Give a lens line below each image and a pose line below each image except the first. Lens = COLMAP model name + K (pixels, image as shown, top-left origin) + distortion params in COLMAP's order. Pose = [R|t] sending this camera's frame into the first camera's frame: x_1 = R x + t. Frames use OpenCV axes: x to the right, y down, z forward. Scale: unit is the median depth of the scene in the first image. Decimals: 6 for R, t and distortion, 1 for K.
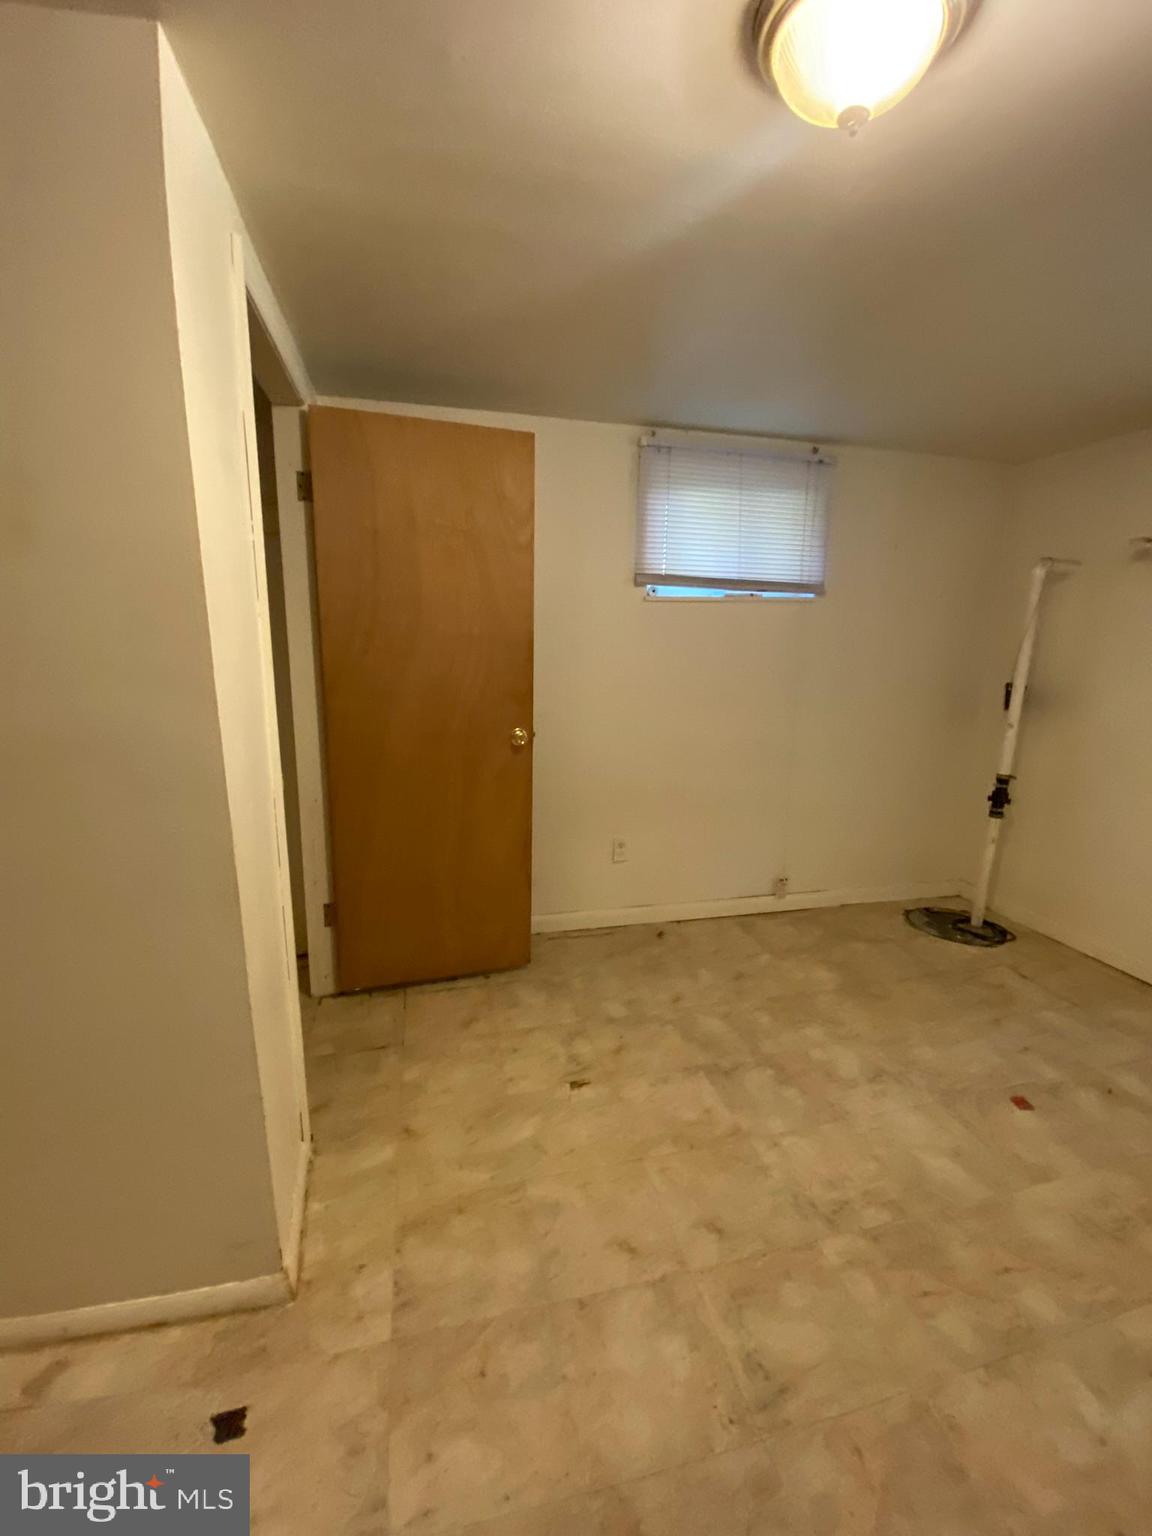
lens RADIAL K [[618.6, 0, 576.0], [0, 618.6, 768.0], [0, 0, 1]] dist [0.037983, -0.028314]
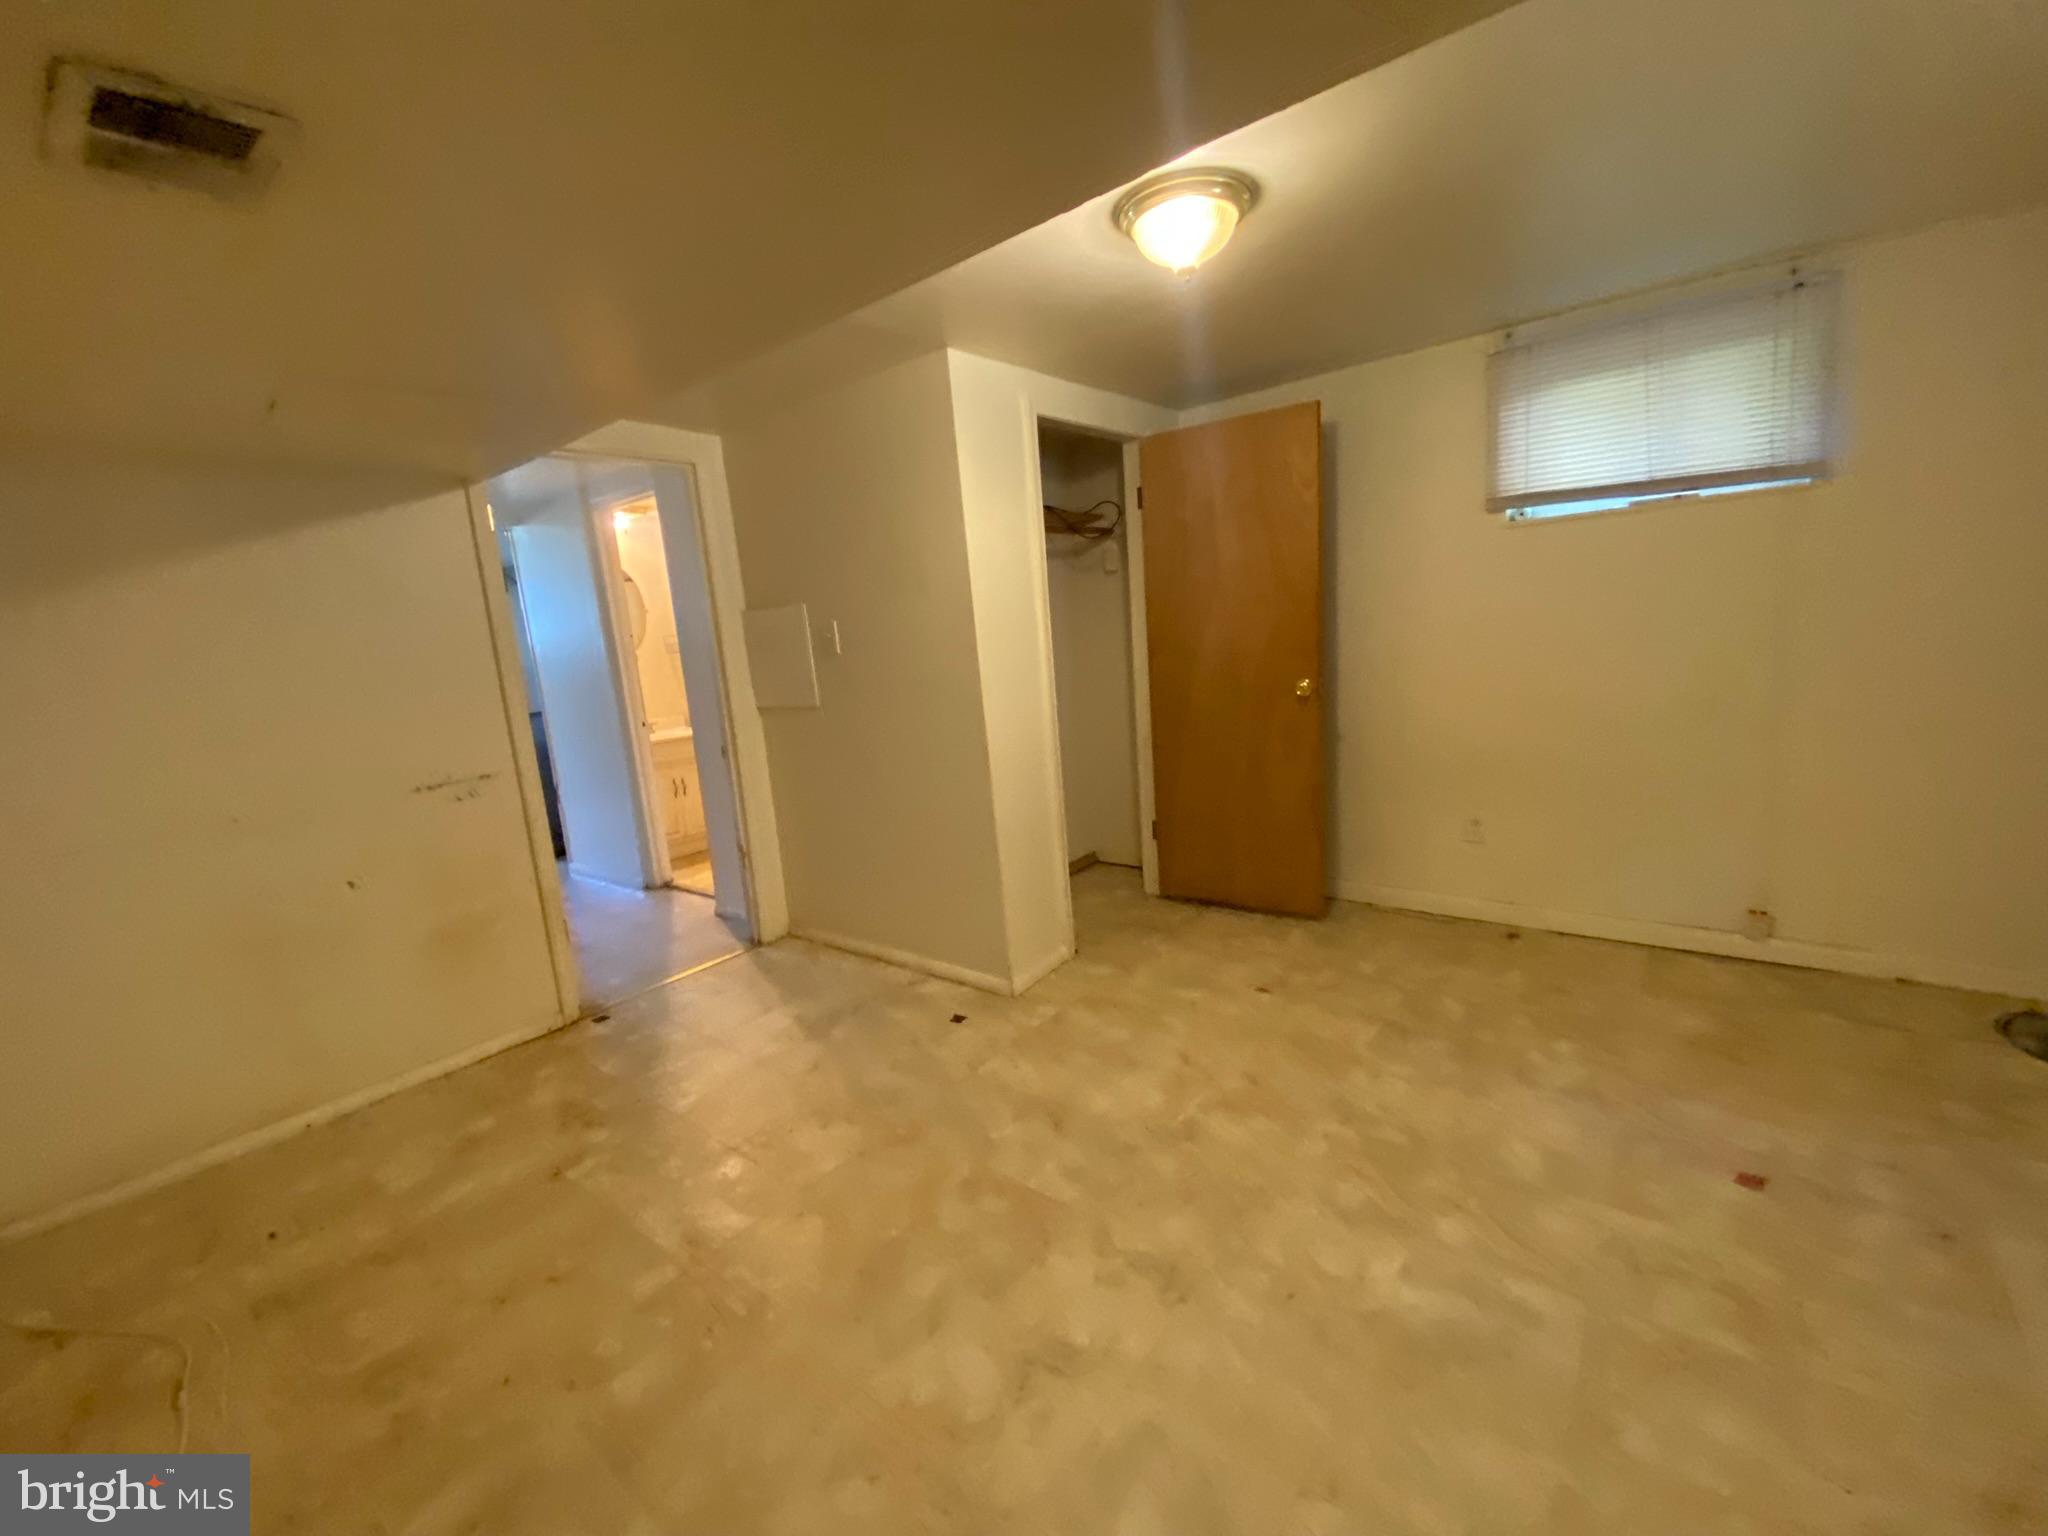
lens RADIAL K [[833.2, 0, 1020.9], [0, 833.2, 768.2], [0, 0, 1]] dist [0.021495, -0.022199]
pose [[0.601938, 0.076079, -0.794910, 0.726113], [-0.066435, 0.996771, 0.045091, 0.050824], [0.795774, 0.025668, 0.605049, -0.221621]]
